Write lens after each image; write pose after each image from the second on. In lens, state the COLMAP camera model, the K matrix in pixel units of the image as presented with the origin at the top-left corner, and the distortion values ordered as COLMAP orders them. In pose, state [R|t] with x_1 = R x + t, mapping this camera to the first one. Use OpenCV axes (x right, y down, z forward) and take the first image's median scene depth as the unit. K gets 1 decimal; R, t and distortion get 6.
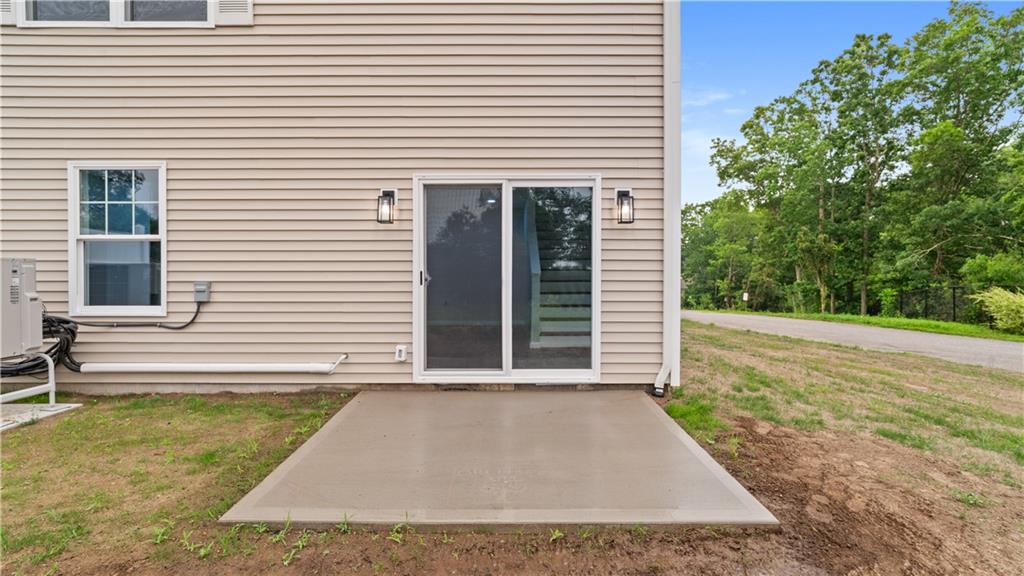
lens RADIAL K [[485.9, 0, 508.6], [0, 485.9, 286.3], [0, 0, 1]] dist [-0.013778, 0.005040]
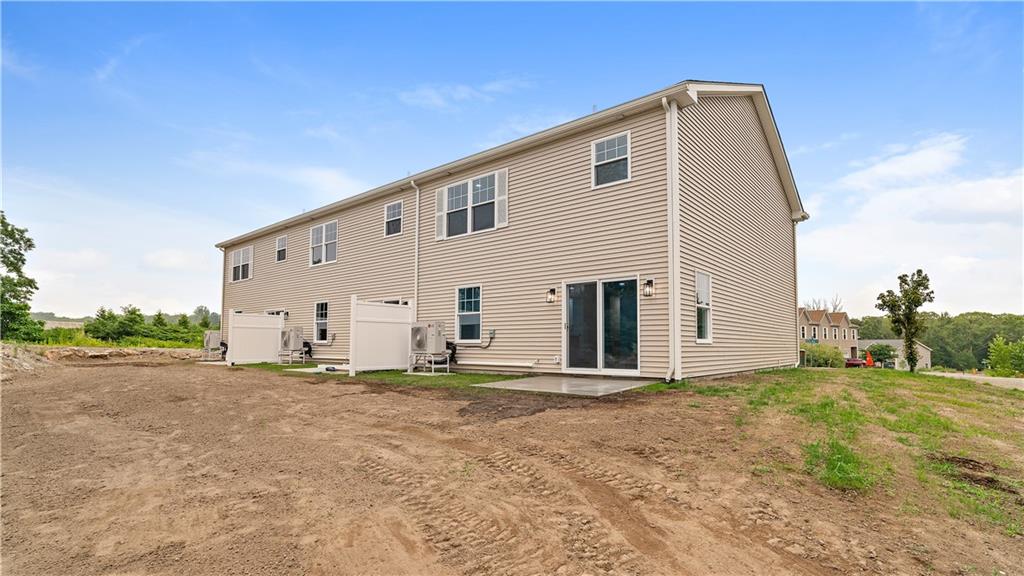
lens RADIAL K [[485.9, 0, 513.4], [0, 485.9, 291.4], [0, 0, 1]] dist [-0.013778, 0.005040]
pose [[0.771079, -0.068210, -0.633075, 1.070651], [-0.005055, 0.993559, -0.113206, 0.079704], [0.636719, 0.090491, 0.765768, -0.888934]]
